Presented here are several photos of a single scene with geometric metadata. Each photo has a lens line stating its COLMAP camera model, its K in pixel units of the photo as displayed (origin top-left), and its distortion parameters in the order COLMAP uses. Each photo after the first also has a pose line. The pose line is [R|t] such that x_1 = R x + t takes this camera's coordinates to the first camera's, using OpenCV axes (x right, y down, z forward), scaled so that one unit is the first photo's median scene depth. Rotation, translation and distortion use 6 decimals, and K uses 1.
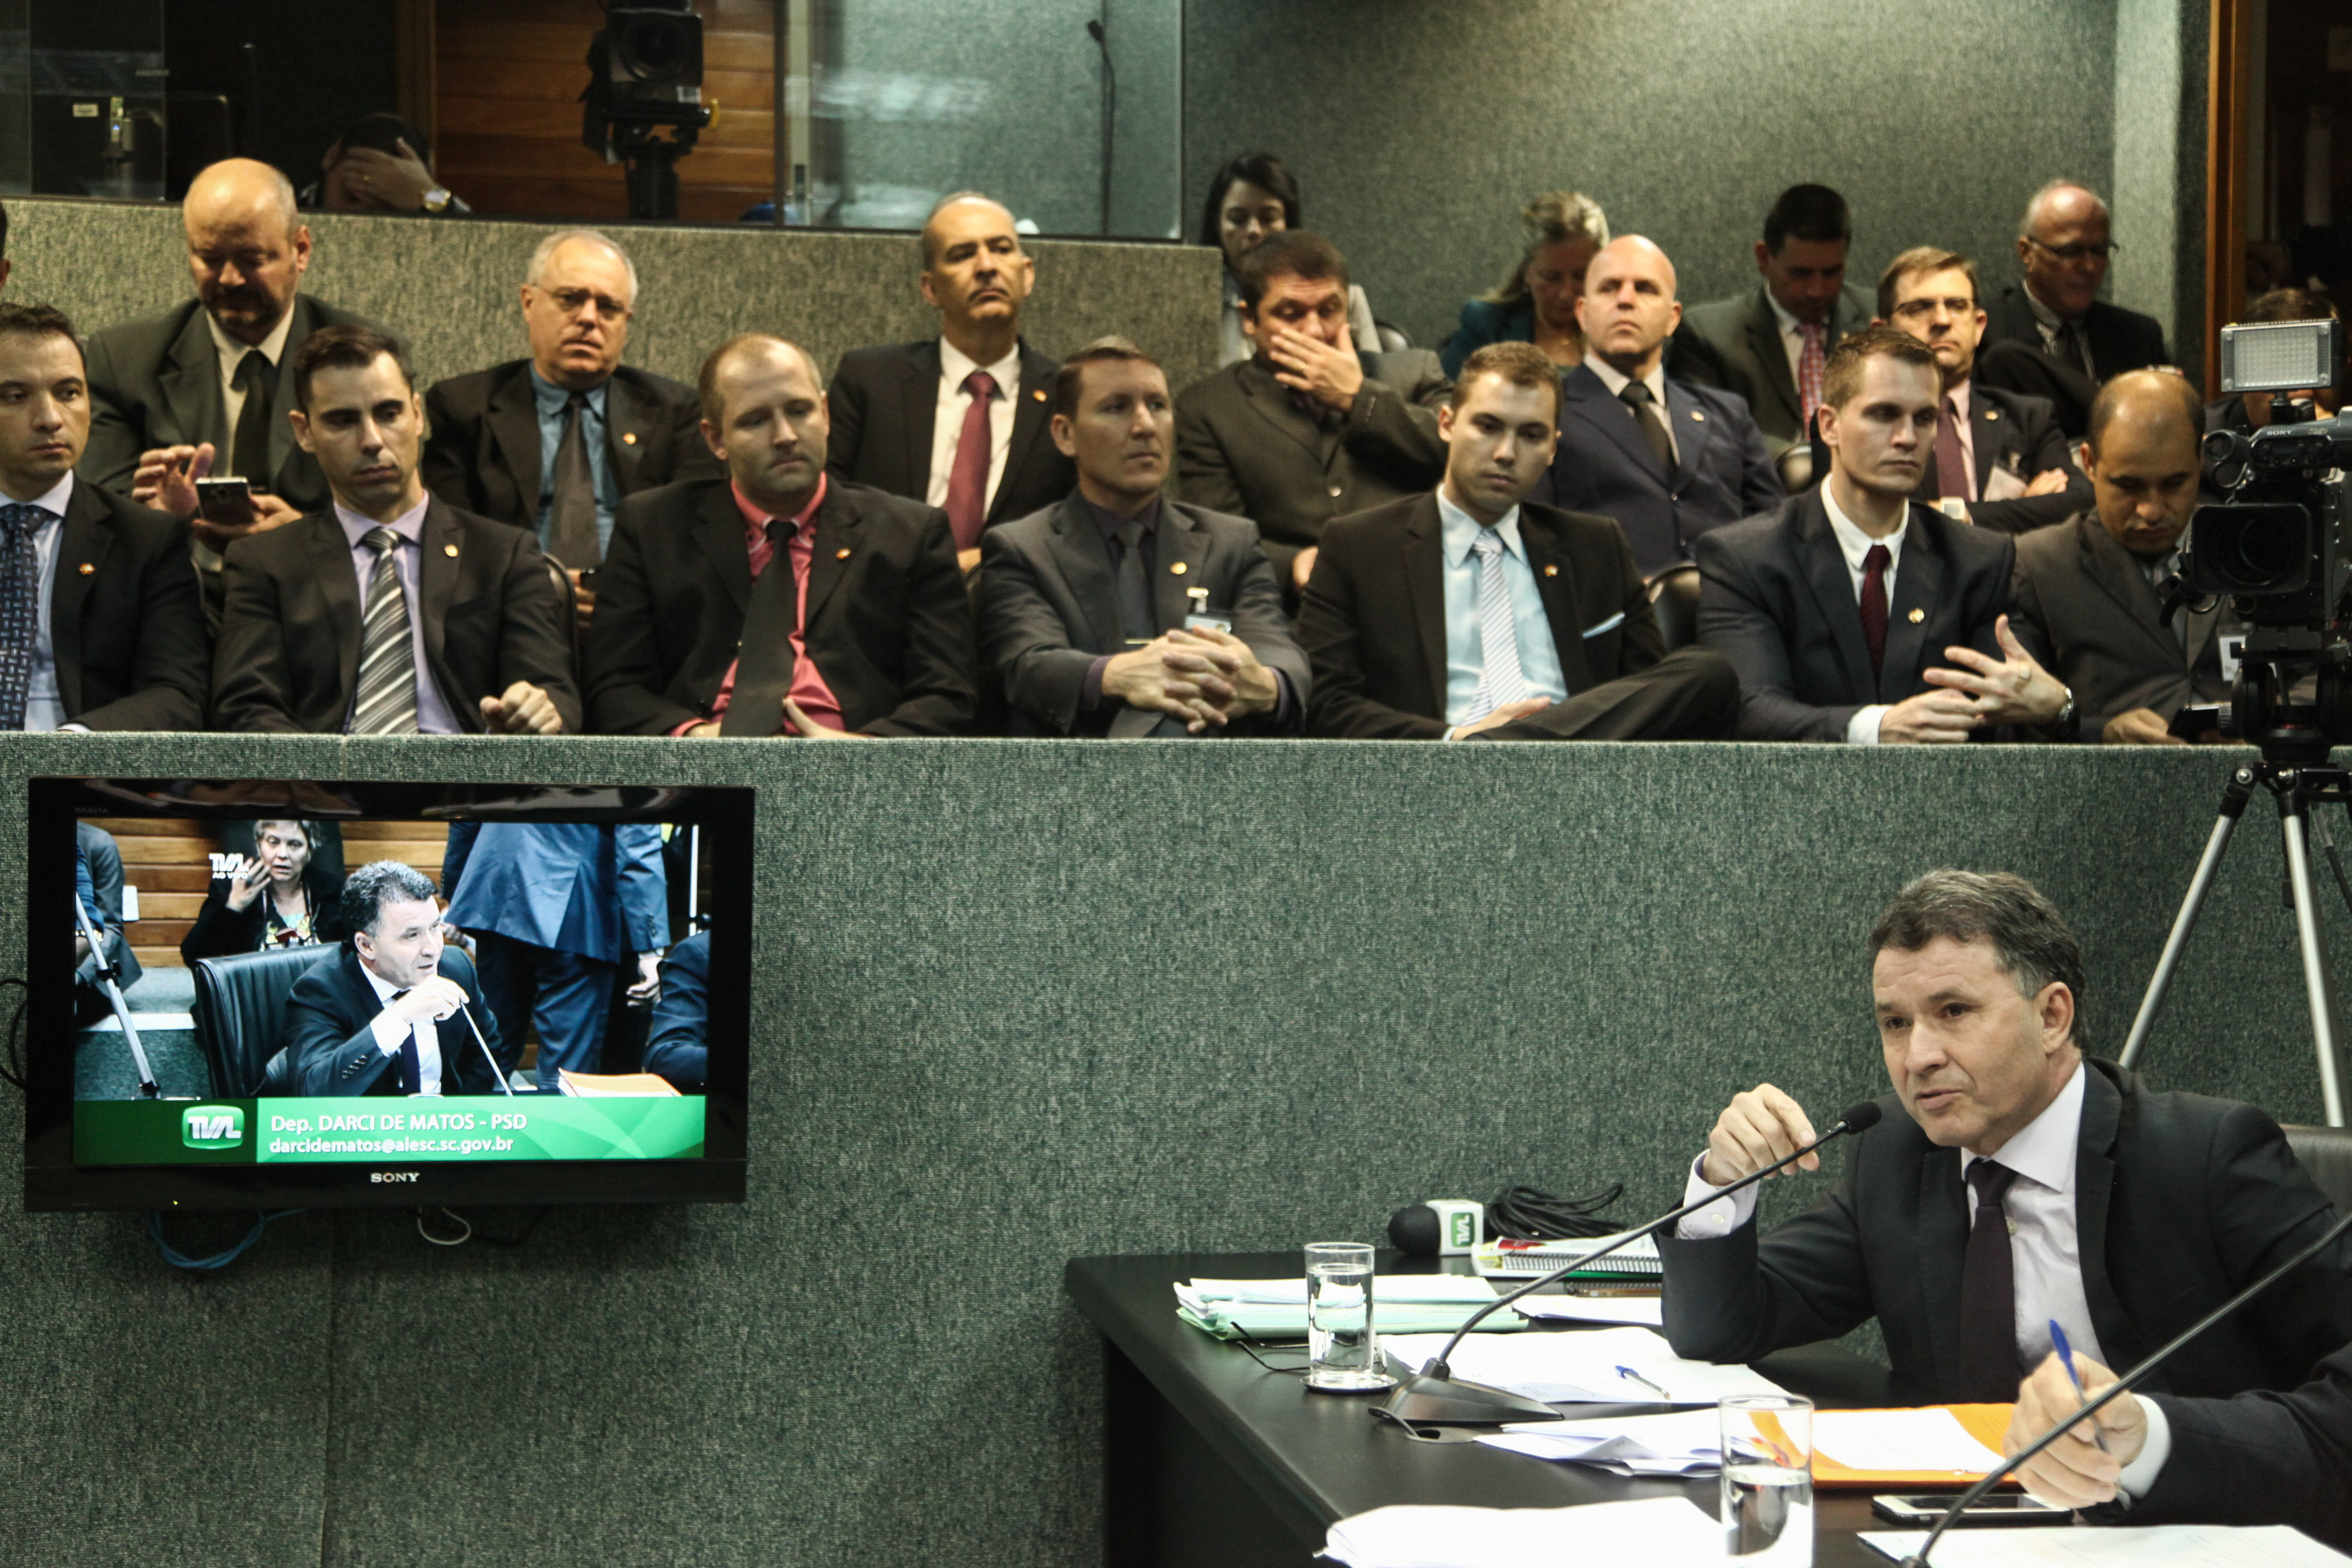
lens RADIAL K [[3677.7, 0, 1163.4], [0, 3677.7, 779.5], [0, 0, 1]] dist [0.190226, 0.096612]
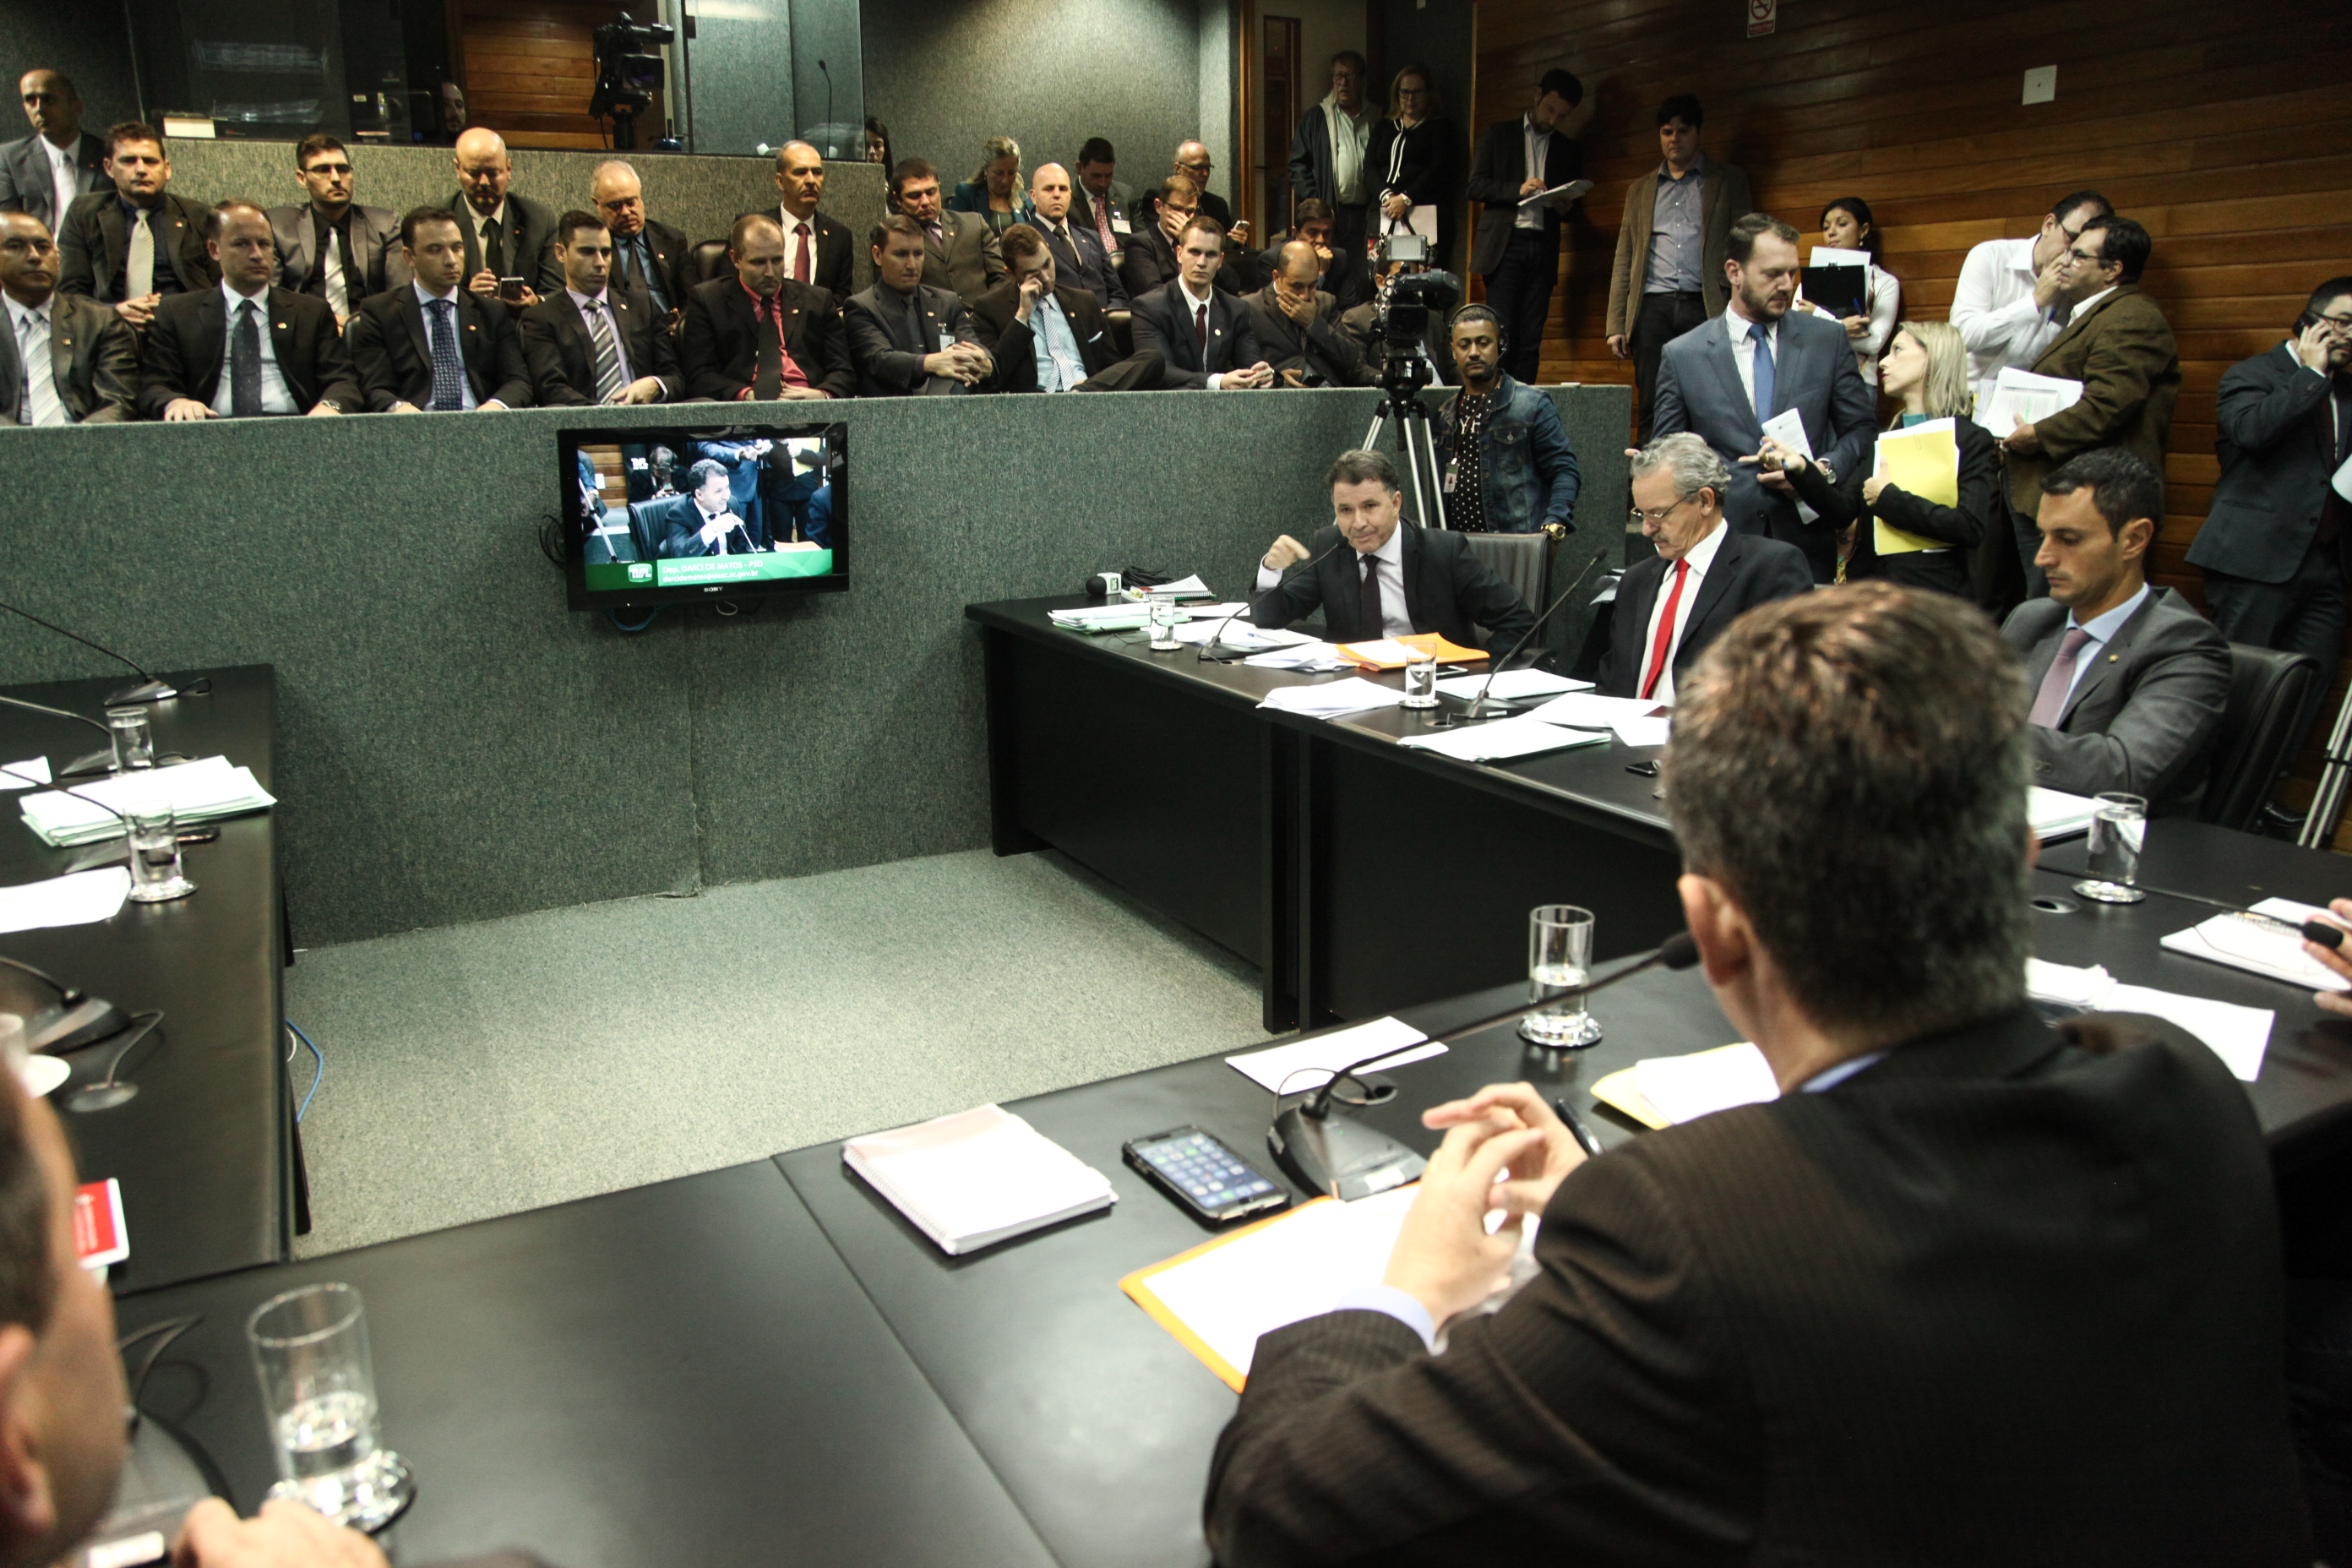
lens RADIAL K [[1618.2, 0, 1173.3], [0, 1618.2, 775.0], [0, 0, 1]] dist [-0.124195, 0.079062]
pose [[0.940519, -0.095455, 0.326054, -0.263452], [0.010493, 0.967421, 0.252954, -0.035550], [-0.339578, -0.234487, 0.910880, -0.082502]]
